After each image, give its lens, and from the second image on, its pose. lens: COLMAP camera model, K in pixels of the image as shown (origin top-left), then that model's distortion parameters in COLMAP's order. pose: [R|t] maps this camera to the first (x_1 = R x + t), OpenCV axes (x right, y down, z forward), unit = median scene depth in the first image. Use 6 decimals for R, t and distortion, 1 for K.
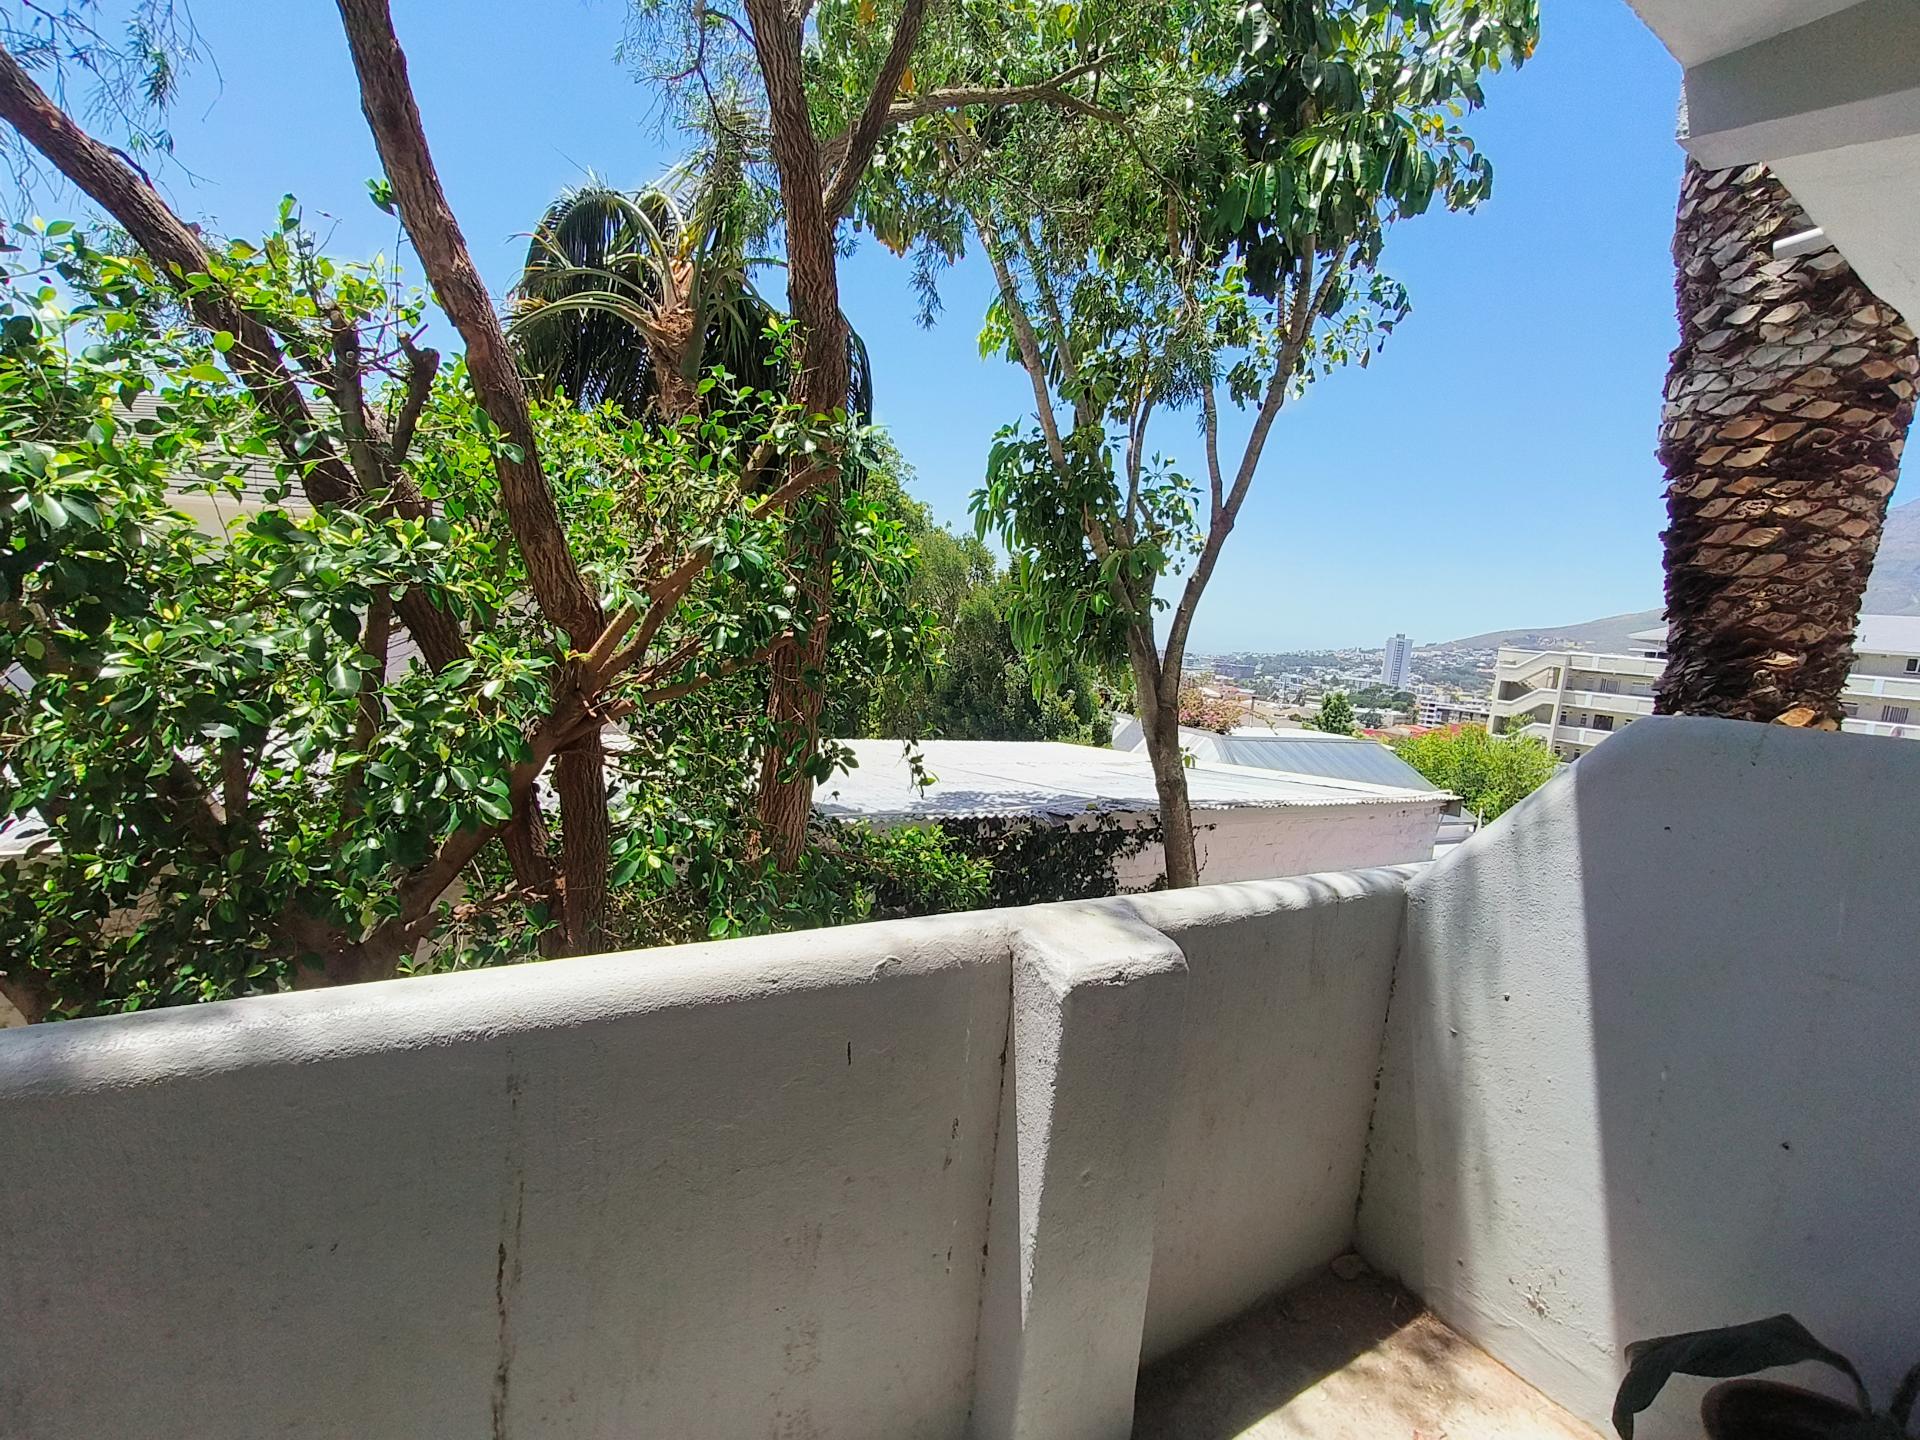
lens RADIAL K [[884.8, 0, 960.0], [0, 884.8, 720.0], [0, 0, 1]] dist [0.000008, 0.000086]
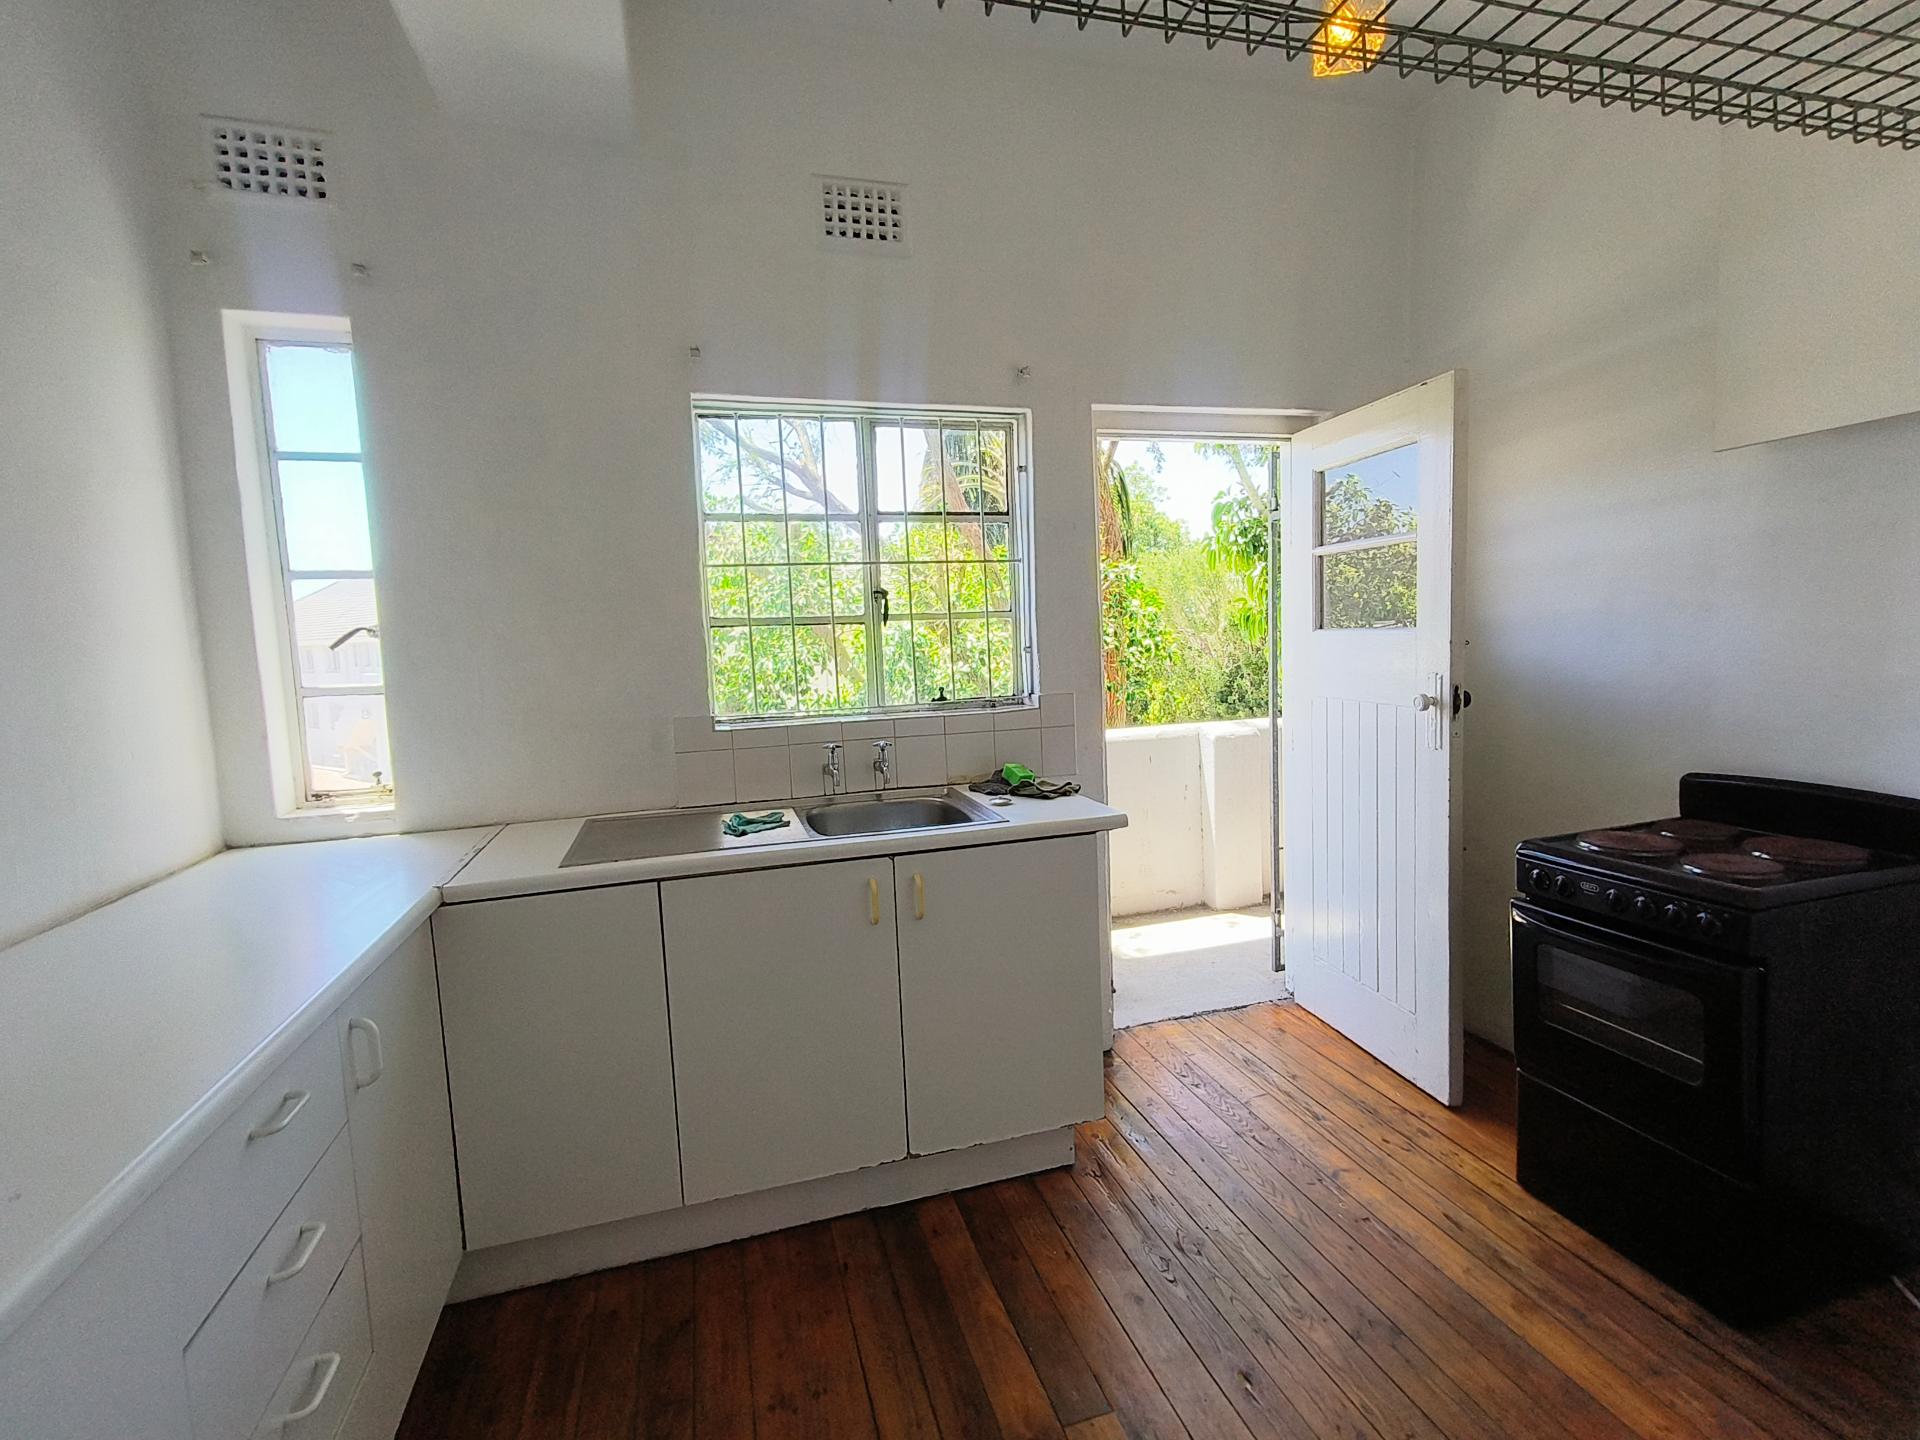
lens RADIAL K [[884.8, 0, 960.0], [0, 884.8, 720.0], [0, 0, 1]] dist [0.000008, 0.000086]
pose [[0.944924, -0.112590, -0.307316, 0.050902], [0.105208, 0.993624, -0.040539, 0.055291], [0.309920, 0.005974, 0.950744, -0.509257]]
